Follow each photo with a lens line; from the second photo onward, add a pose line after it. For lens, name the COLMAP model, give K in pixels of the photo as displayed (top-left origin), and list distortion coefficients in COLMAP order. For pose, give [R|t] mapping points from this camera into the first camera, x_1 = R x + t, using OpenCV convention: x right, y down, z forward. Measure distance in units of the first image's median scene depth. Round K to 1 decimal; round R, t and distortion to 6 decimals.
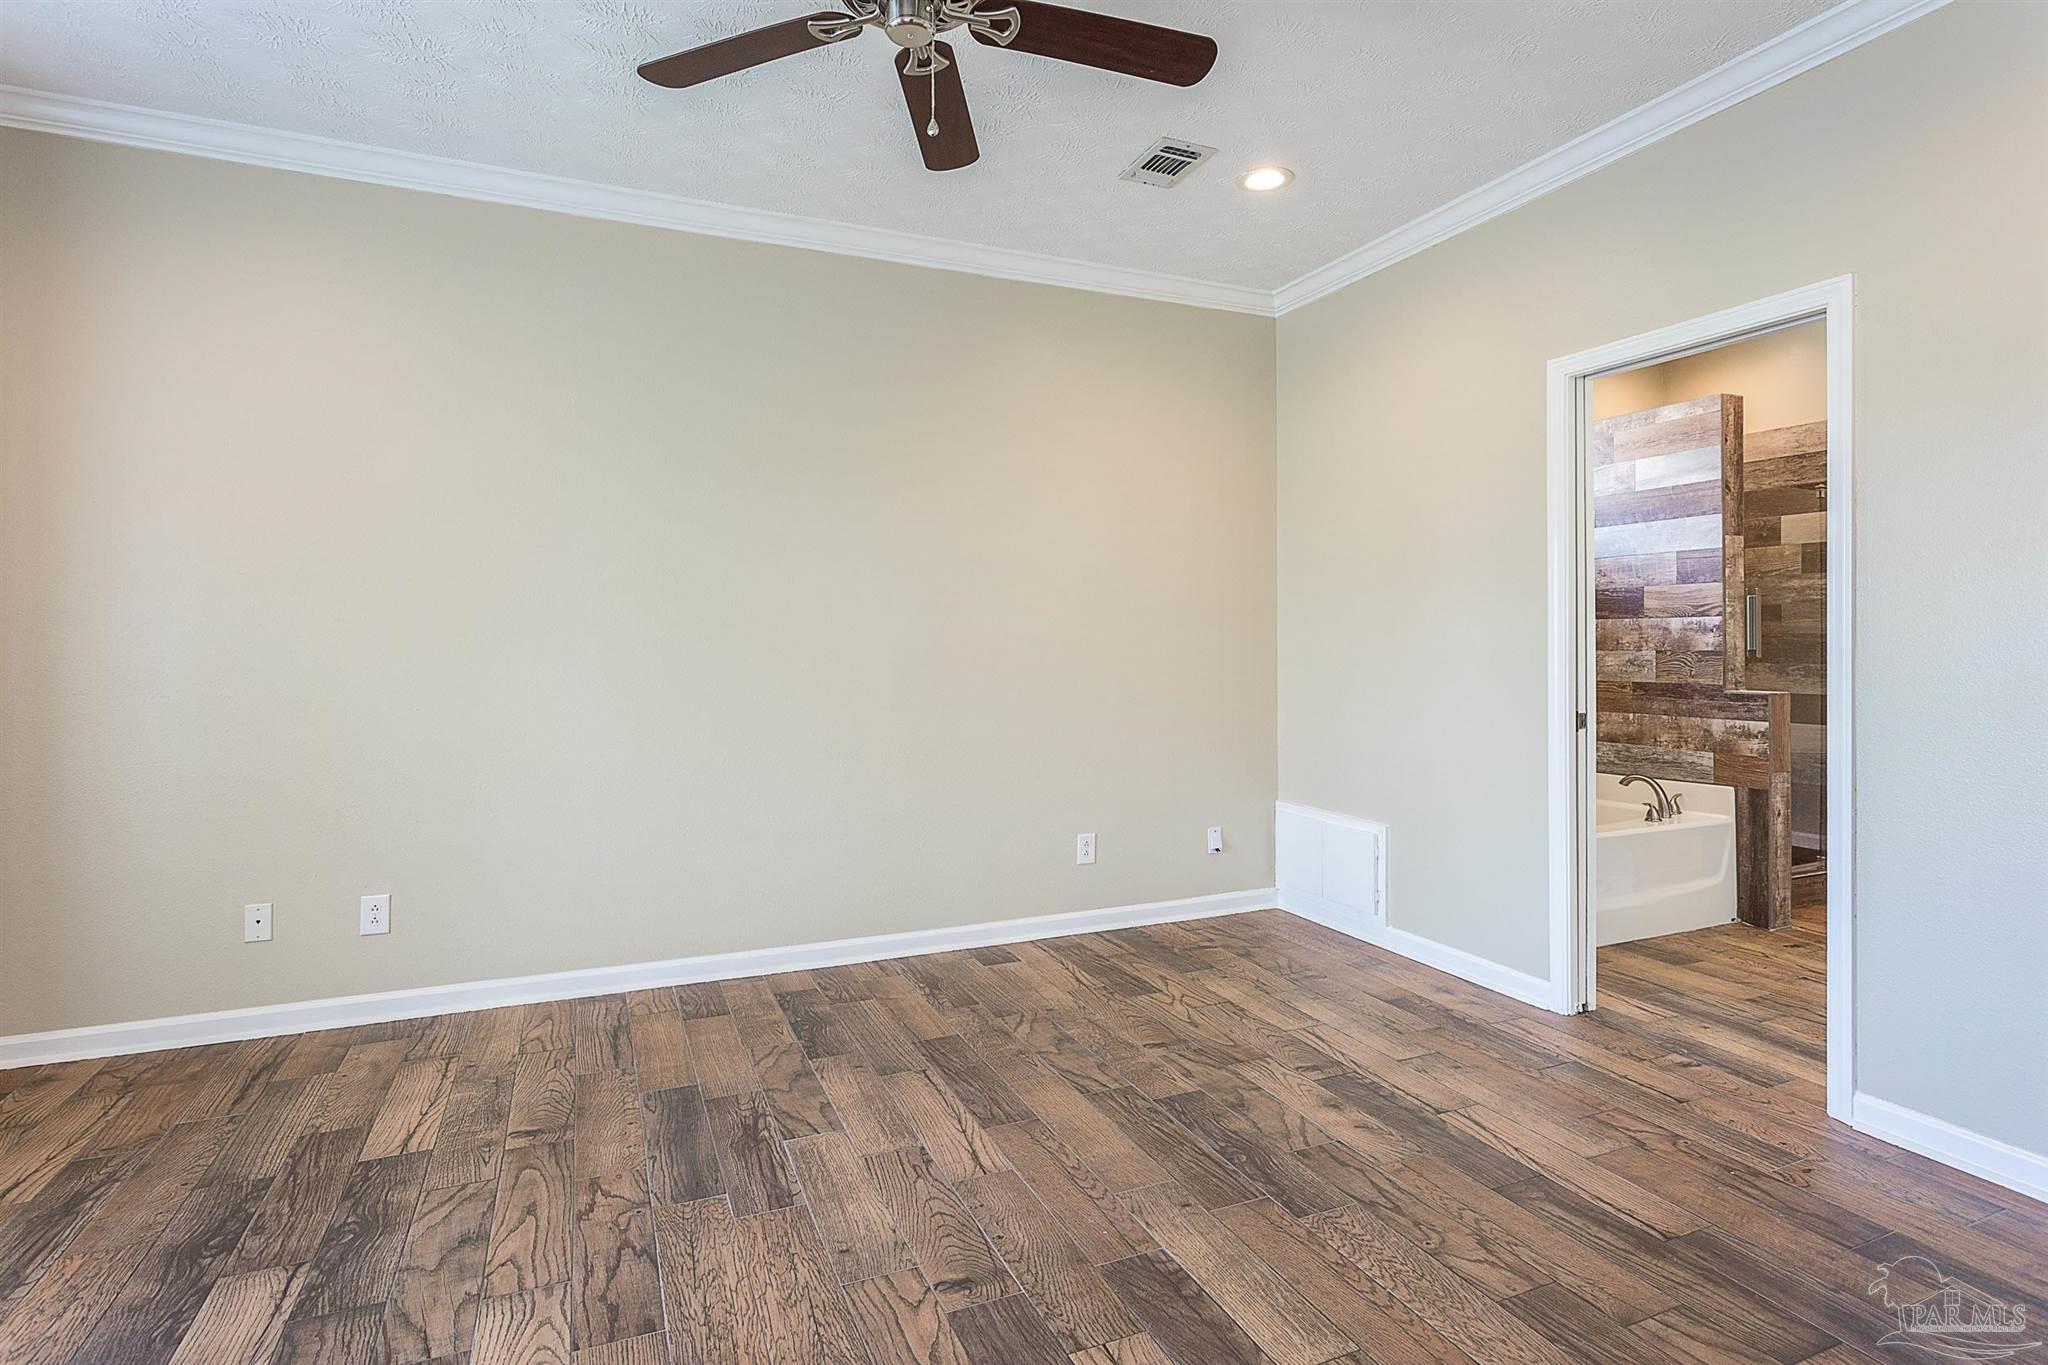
lens RADIAL K [[1030.4, 0, 1028.3], [0, 1030.4, 646.1], [0, 0, 1]] dist [-0.000574, 0.000481]
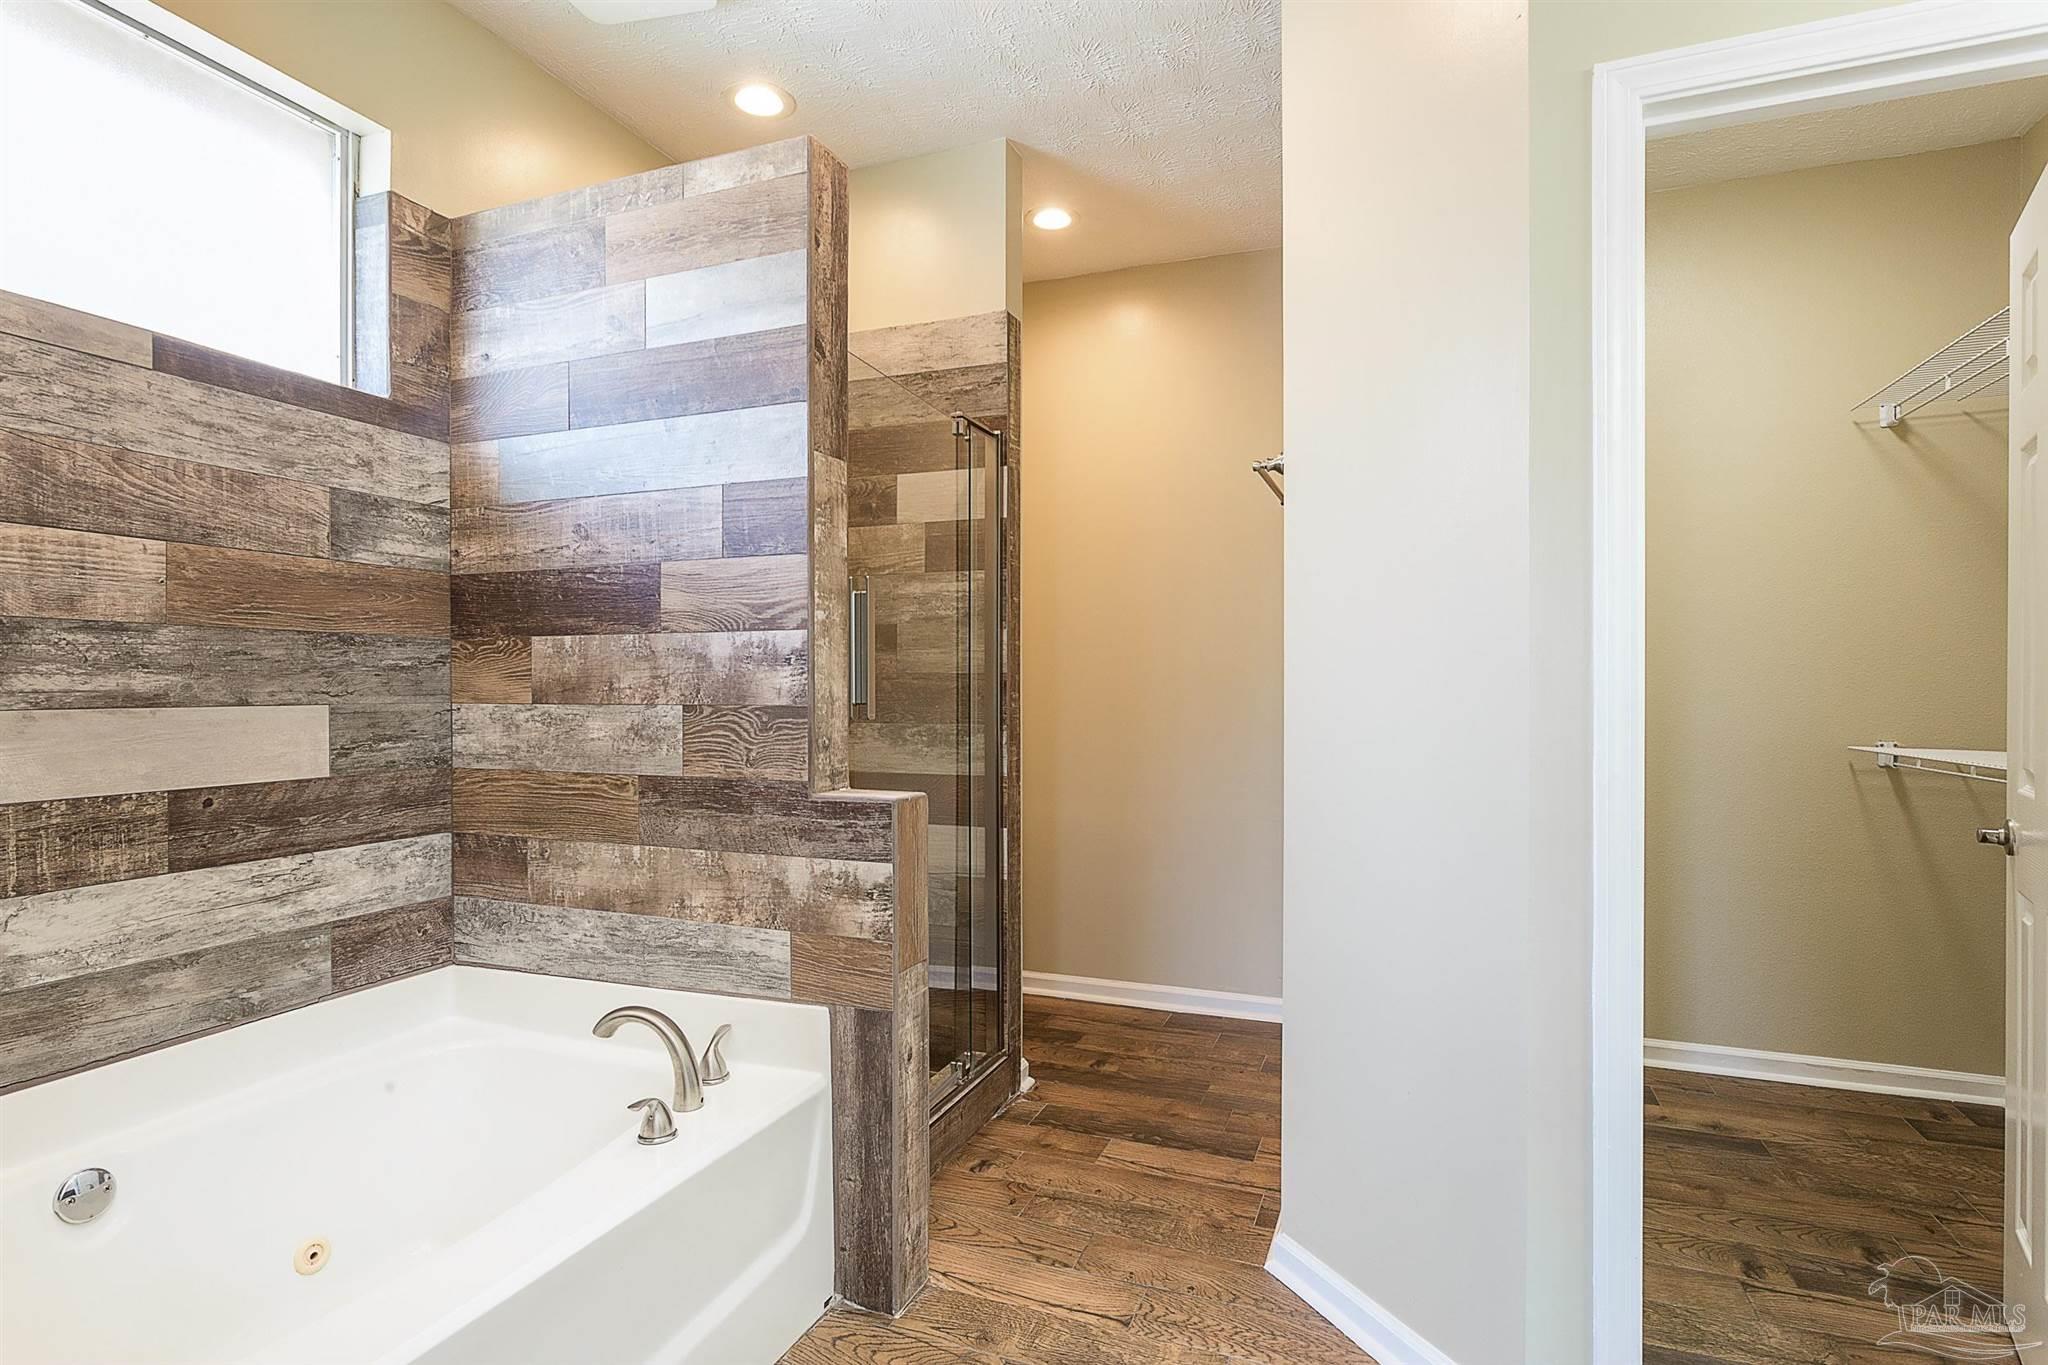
lens RADIAL K [[1001.0, 0, 1024.0], [0, 1001.0, 682.5], [0, 0, 1]] dist [-0.028659, 0.000079]
pose [[0.703118, 0.006711, 0.711041, 0.421675], [-0.001587, 0.999968, -0.007869, -0.002626], [-0.711071, 0.004404, 0.703106, 0.613841]]
